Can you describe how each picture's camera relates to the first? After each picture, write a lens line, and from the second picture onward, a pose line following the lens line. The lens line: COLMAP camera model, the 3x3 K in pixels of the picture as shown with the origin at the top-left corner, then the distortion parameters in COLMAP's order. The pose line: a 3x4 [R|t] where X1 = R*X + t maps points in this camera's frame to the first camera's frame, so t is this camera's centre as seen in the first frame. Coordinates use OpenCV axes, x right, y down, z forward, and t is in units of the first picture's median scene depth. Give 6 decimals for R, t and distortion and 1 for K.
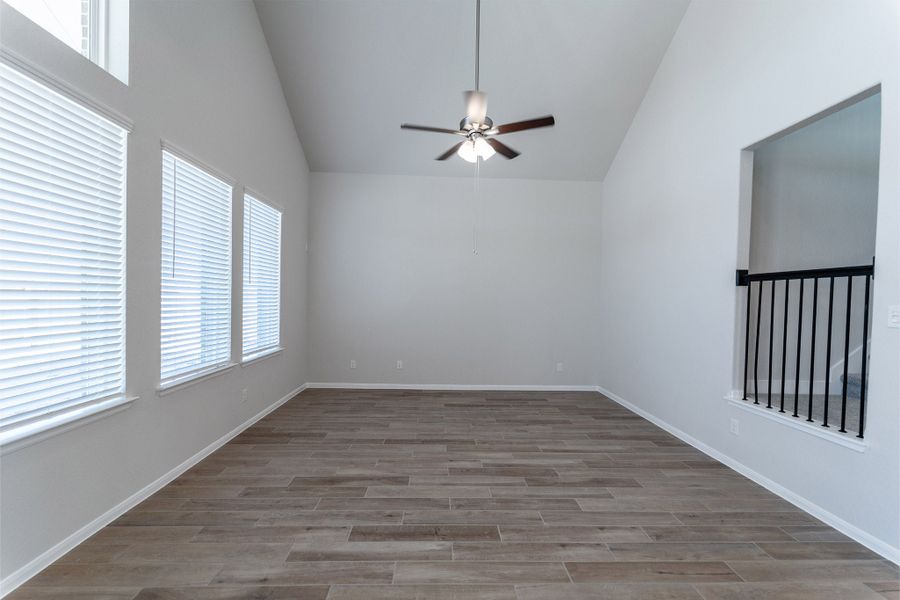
lens RADIAL K [[359.7, 0, 448.3], [0, 359.7, 303.1], [0, 0, 1]] dist [0.006069, -0.003671]
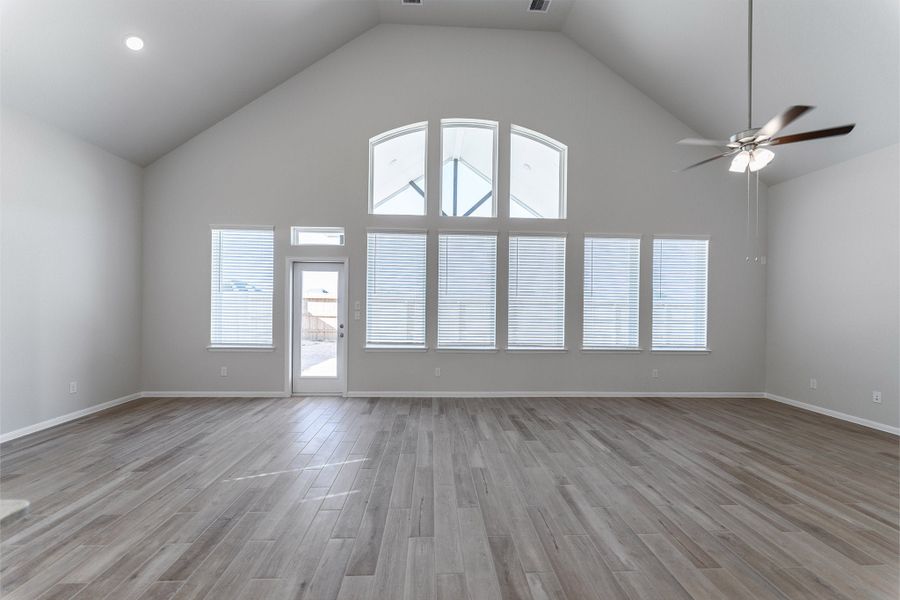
lens RADIAL K [[359.7, 0, 448.3], [0, 359.7, 303.1], [0, 0, 1]] dist [0.006069, -0.003671]
pose [[0.013645, -0.024149, -0.999615, 1.208569], [-0.028246, 0.999300, -0.024527, 0.034027], [0.999508, 0.028570, 0.012953, 0.157840]]
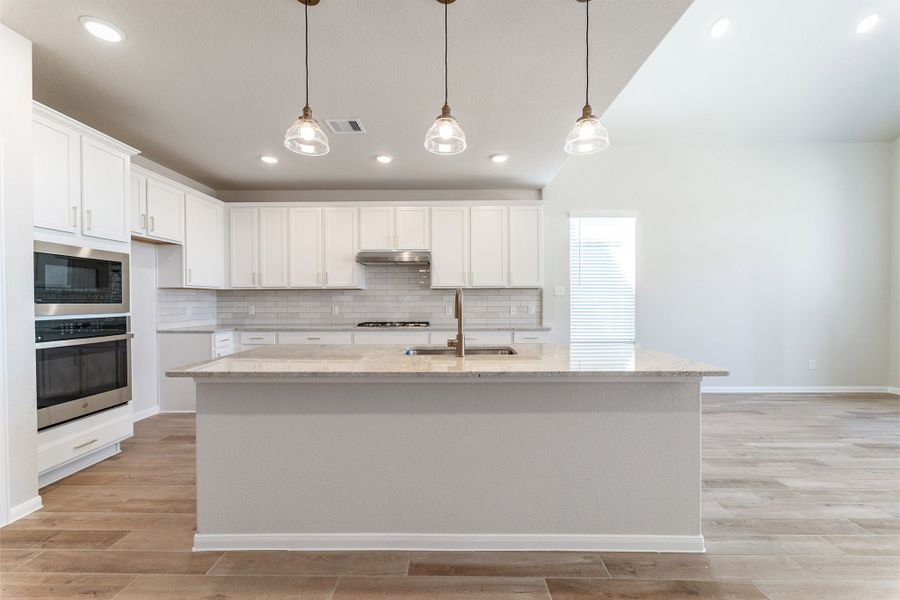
lens RADIAL K [[359.7, 0, 448.3], [0, 359.7, 303.1], [0, 0, 1]] dist [0.006069, -0.003671]
pose [[-0.998560, -0.019367, 0.050029, 1.317646], [-0.018065, 0.999490, 0.026339, 0.087402], [-0.050513, 0.025397, -0.998400, 0.406211]]
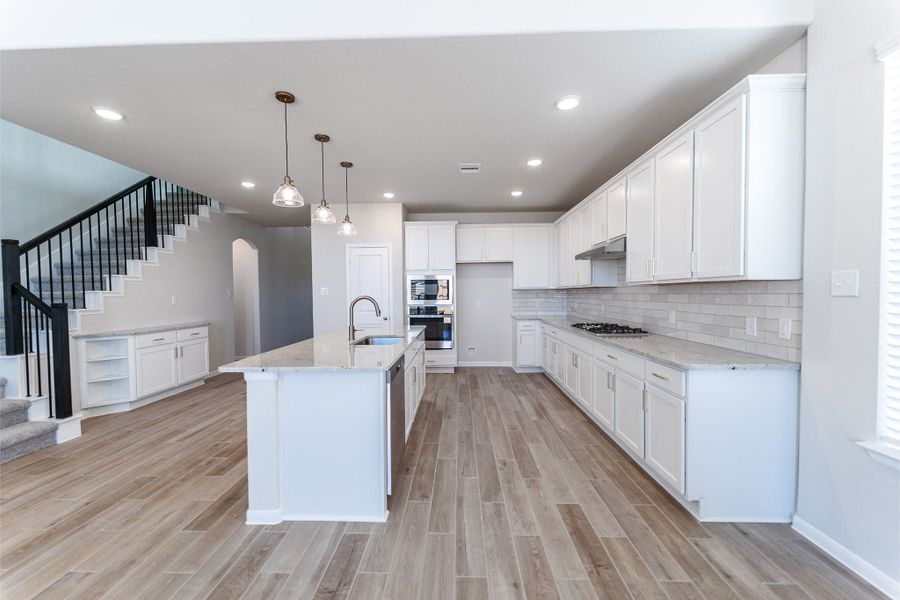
lens RADIAL K [[359.7, 0, 448.3], [0, 359.7, 303.1], [0, 0, 1]] dist [0.006069, -0.003671]
pose [[0.064867, -0.049409, 0.996670, 0.227113], [0.027989, 0.998471, 0.047677, 0.050976], [-0.997501, 0.024804, 0.066151, -0.683463]]
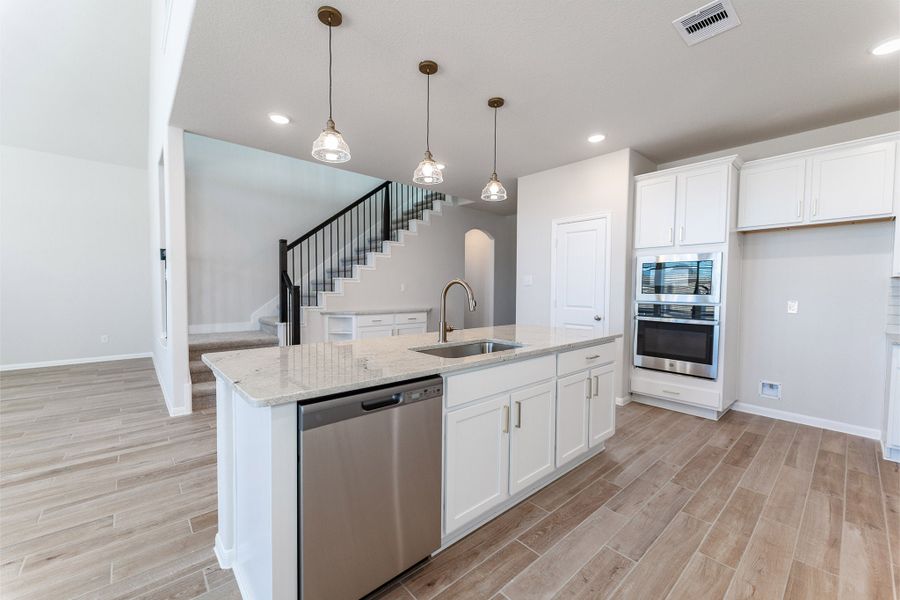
lens RADIAL K [[359.7, 0, 448.3], [0, 359.7, 303.1], [0, 0, 1]] dist [0.006069, -0.003671]
pose [[0.771111, -0.039157, 0.635495, 0.836917], [0.017509, 0.999034, 0.040312, 0.094271], [-0.636459, -0.019959, 0.771052, -0.921742]]
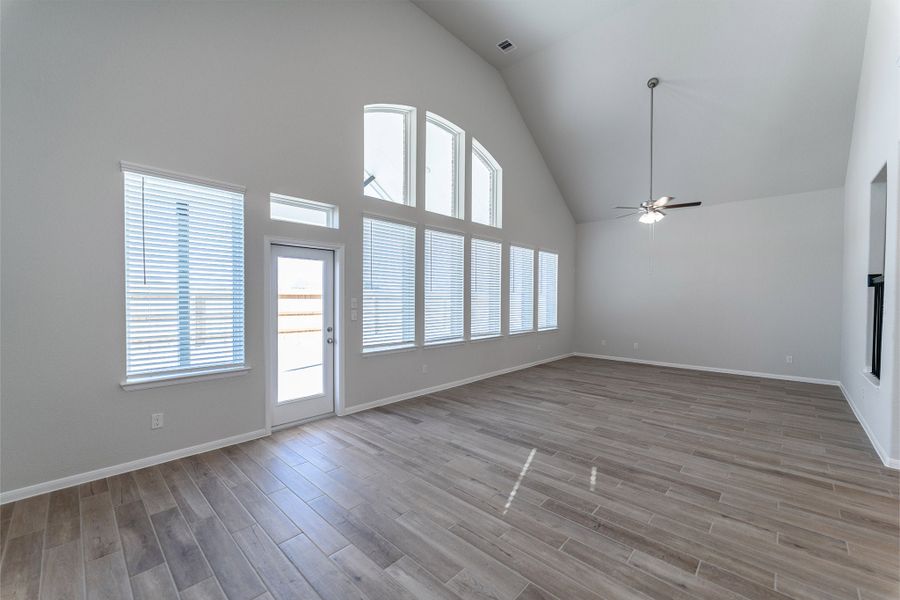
lens RADIAL K [[359.7, 0, 448.3], [0, 359.7, 303.1], [0, 0, 1]] dist [0.006069, -0.003671]
pose [[0.702948, -0.006655, -0.711210, 0.721055], [-0.001126, 0.999945, -0.010470, 0.028820], [0.711240, 0.008160, 0.702901, -1.105545]]
